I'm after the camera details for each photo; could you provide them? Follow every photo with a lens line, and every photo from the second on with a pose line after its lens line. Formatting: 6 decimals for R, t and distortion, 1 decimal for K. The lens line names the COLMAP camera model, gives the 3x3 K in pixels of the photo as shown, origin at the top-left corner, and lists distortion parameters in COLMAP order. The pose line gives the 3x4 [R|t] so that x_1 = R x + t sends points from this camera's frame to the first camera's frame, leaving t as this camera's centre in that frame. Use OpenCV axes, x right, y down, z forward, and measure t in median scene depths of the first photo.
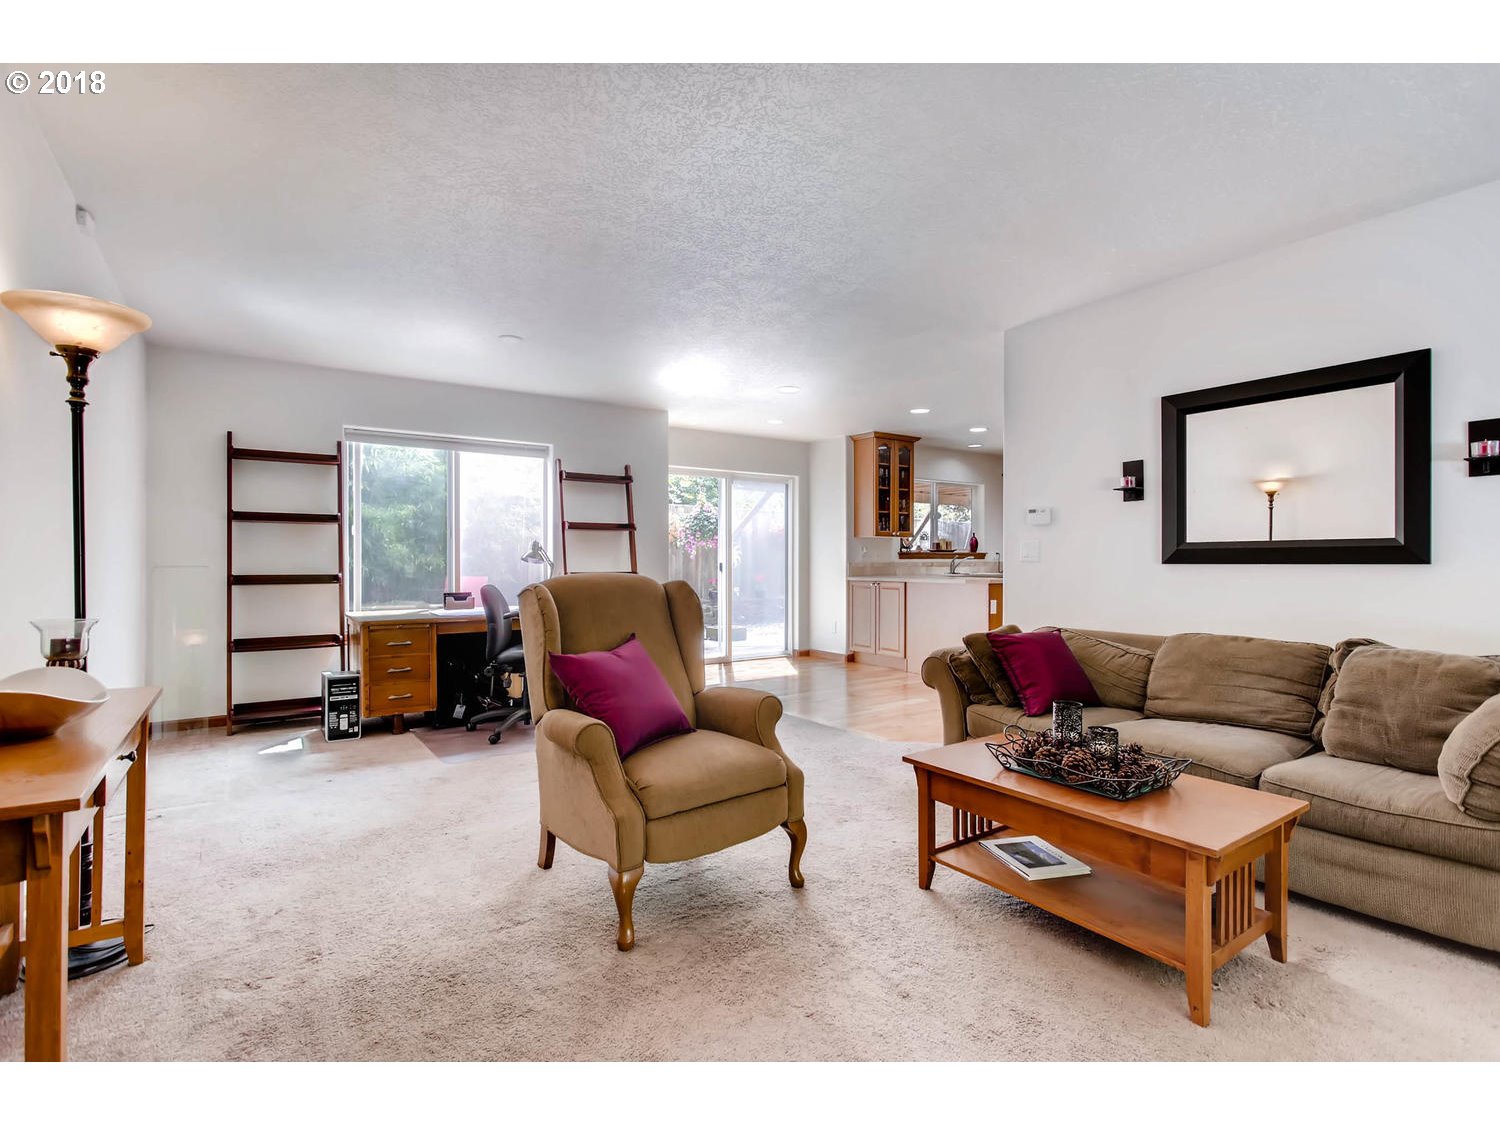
lens RADIAL K [[728.8, 0, 744.3], [0, 728.8, 564.7], [0, 0, 1]] dist [-0.005633, 0.002893]
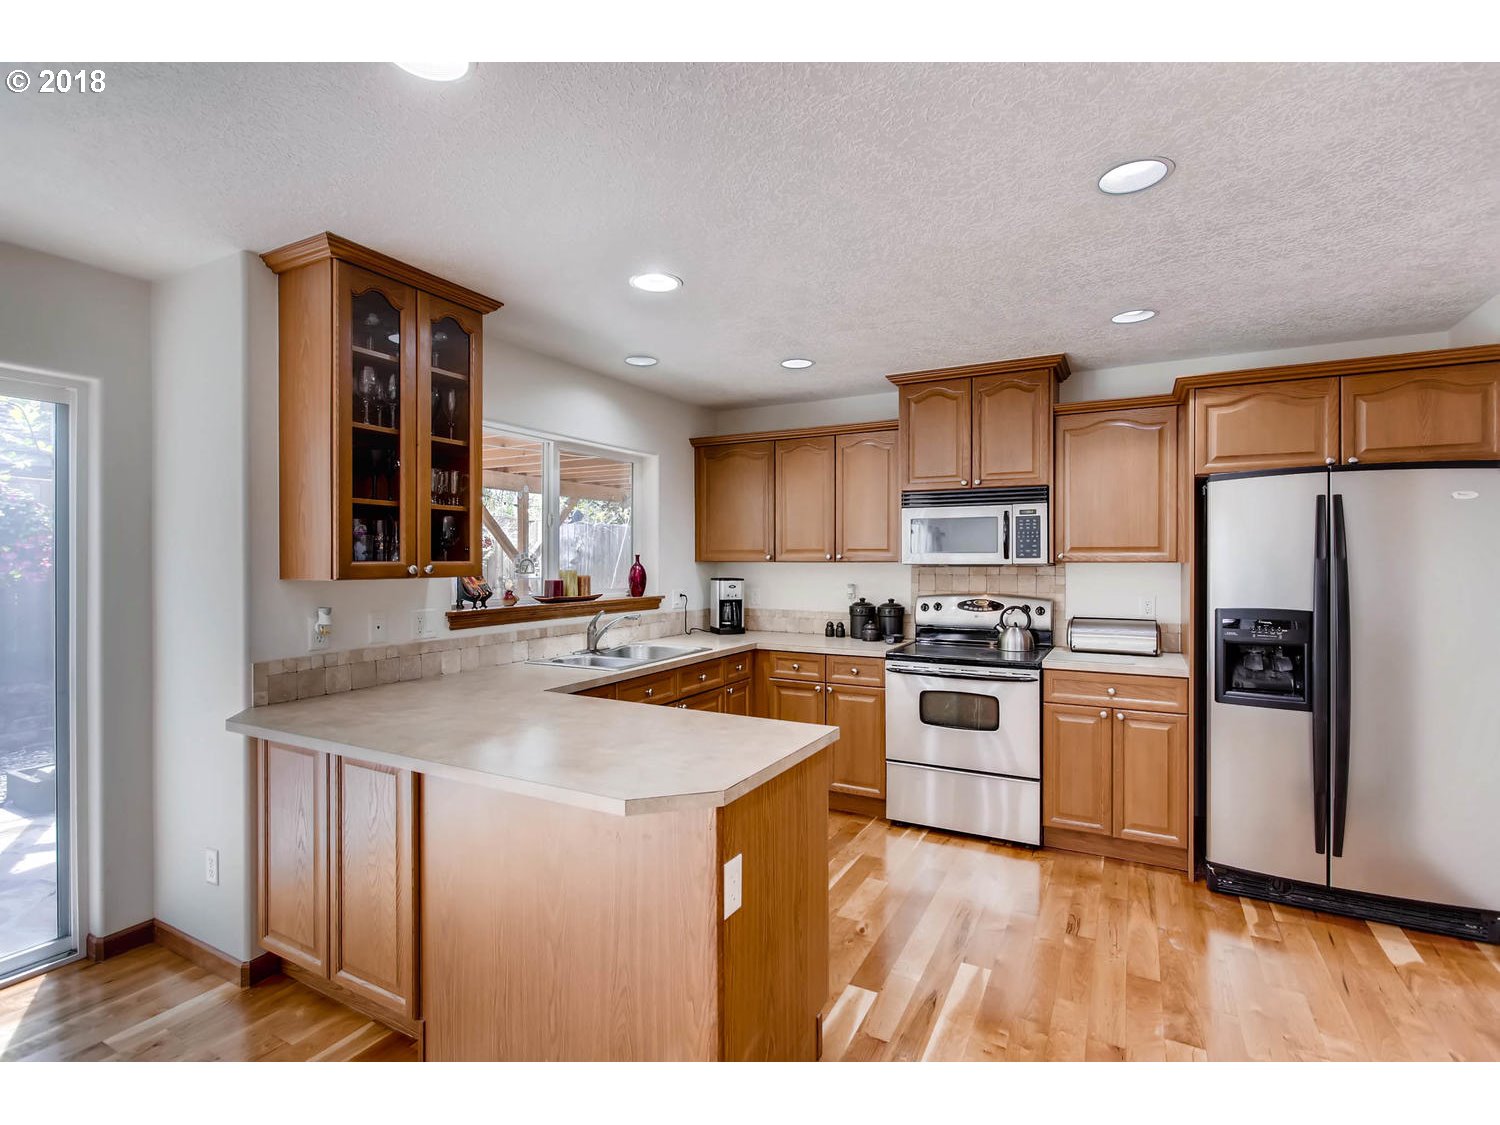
lens RADIAL K [[728.8, 0, 751.6], [0, 728.8, 562.5], [0, 0, 1]] dist [-0.005633, 0.002893]
pose [[0.889308, -0.002558, 0.457302, 0.179829], [0.002845, 0.999996, 0.000061, -0.042563], [-0.457300, 0.001247, 0.889312, 0.596288]]
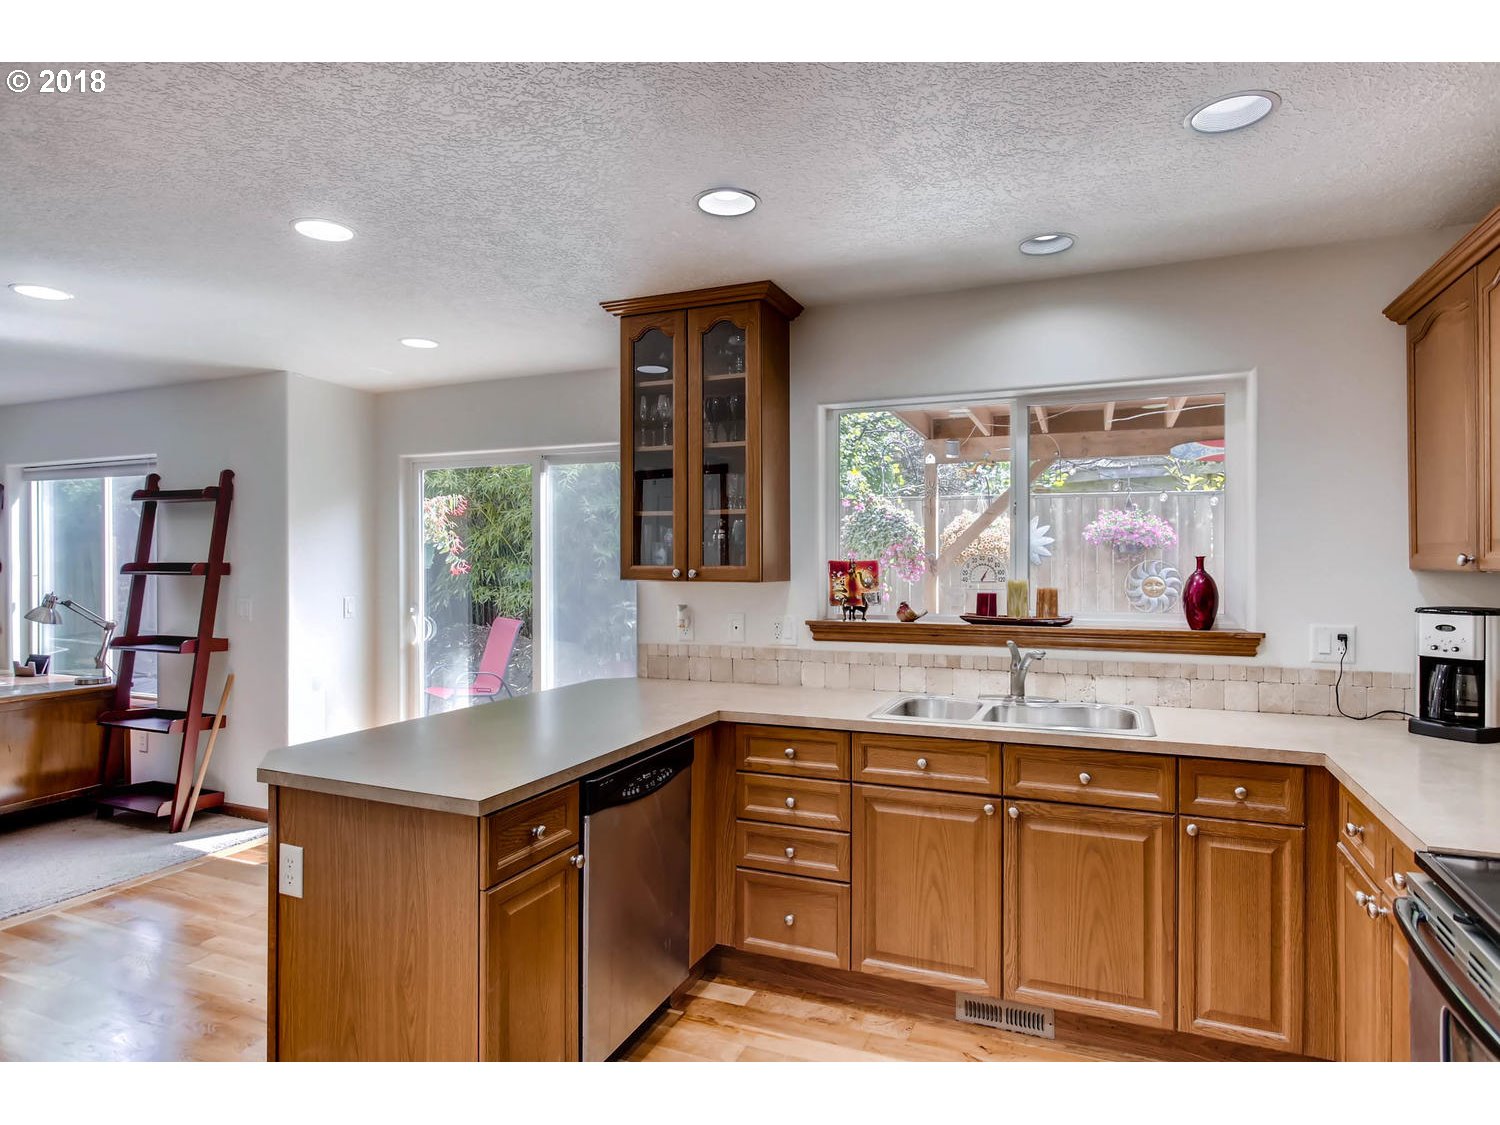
lens RADIAL K [[856.0, 0, 741.1], [0, 856.0, 555.7], [0, 0, 1]] dist [0.005845, 0.000722]
pose [[0.540352, -0.005981, -0.841418, 0.539211], [-0.006007, 0.999922, -0.010965, -0.043638], [0.841418, 0.010980, 0.540274, 0.752290]]
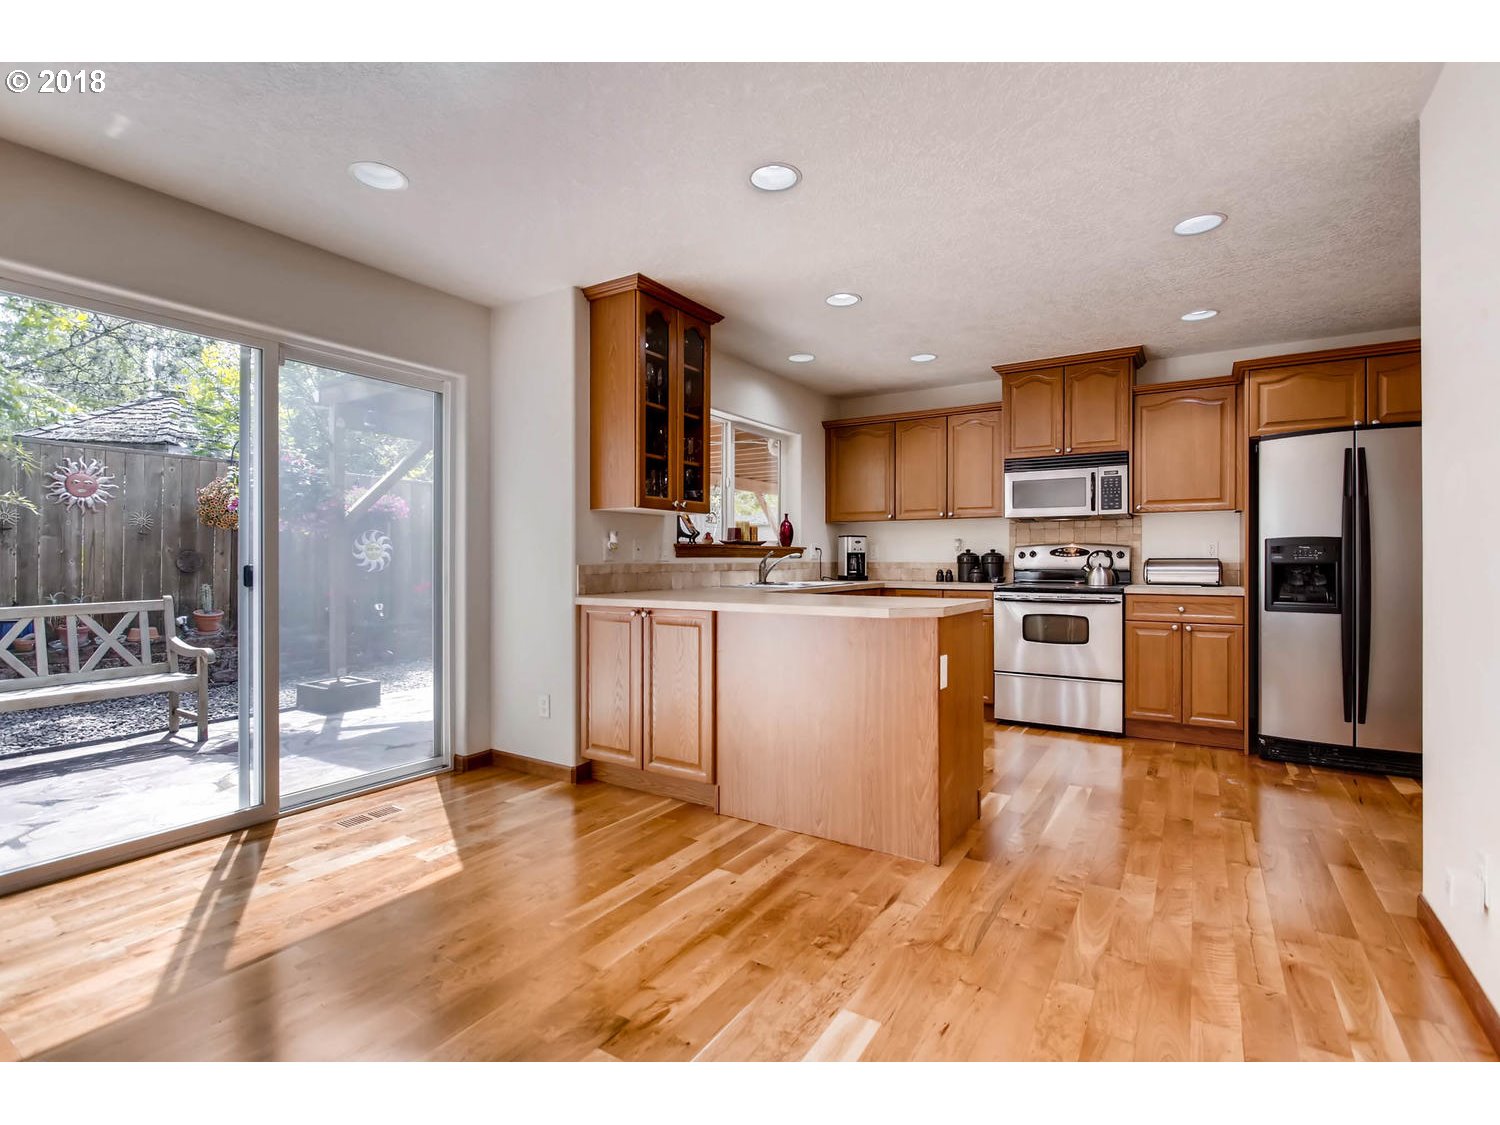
lens RADIAL K [[728.8, 0, 747.0], [0, 728.8, 562.6], [0, 0, 1]] dist [-0.005633, 0.002893]
pose [[0.920989, -0.000351, 0.389587, 0.058901], [0.001625, 0.999994, -0.002939, -0.002485], [-0.389584, 0.003340, 0.920985, 0.510062]]
